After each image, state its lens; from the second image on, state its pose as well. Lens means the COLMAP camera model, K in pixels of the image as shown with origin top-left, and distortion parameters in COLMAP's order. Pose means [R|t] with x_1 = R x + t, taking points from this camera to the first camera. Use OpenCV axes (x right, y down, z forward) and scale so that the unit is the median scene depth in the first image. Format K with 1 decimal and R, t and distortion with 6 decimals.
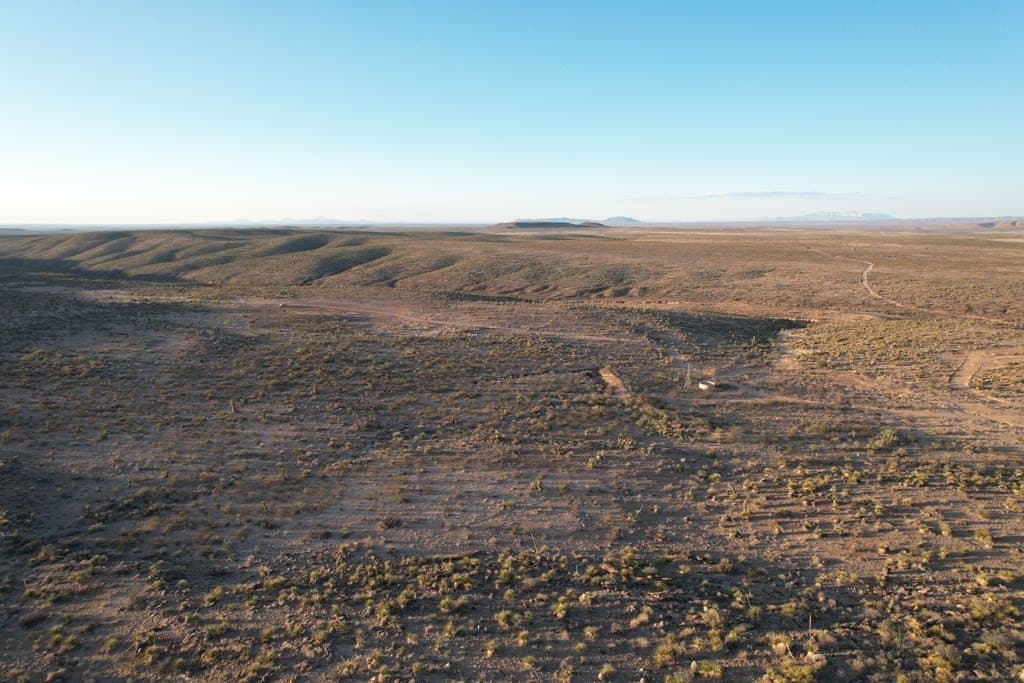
lens RADIAL K [[674.4, 0, 510.2], [0, 674.4, 344.1], [0, 0, 1]] dist [-0.060579, 0.059043]
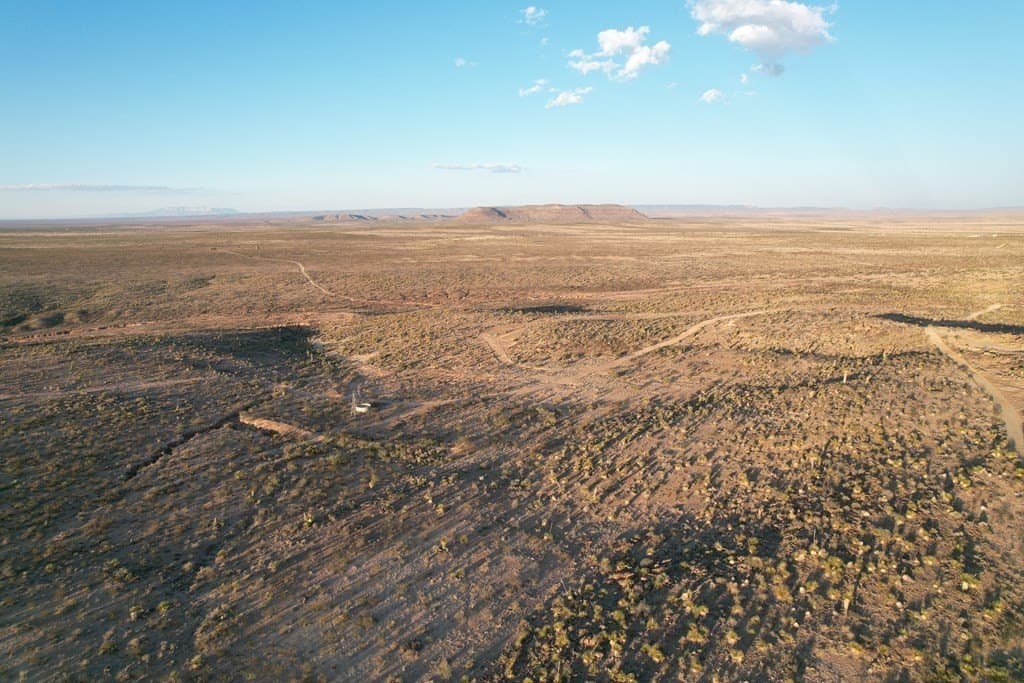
lens RADIAL K [[674.4, 0, 520.7], [0, 674.4, 336.7], [0, 0, 1]] dist [-0.060579, 0.059043]
pose [[0.604930, -0.148586, 0.782292, -0.505305], [0.149819, 0.986128, 0.071451, -0.119129], [-0.782057, 0.073979, 0.618800, 0.233437]]
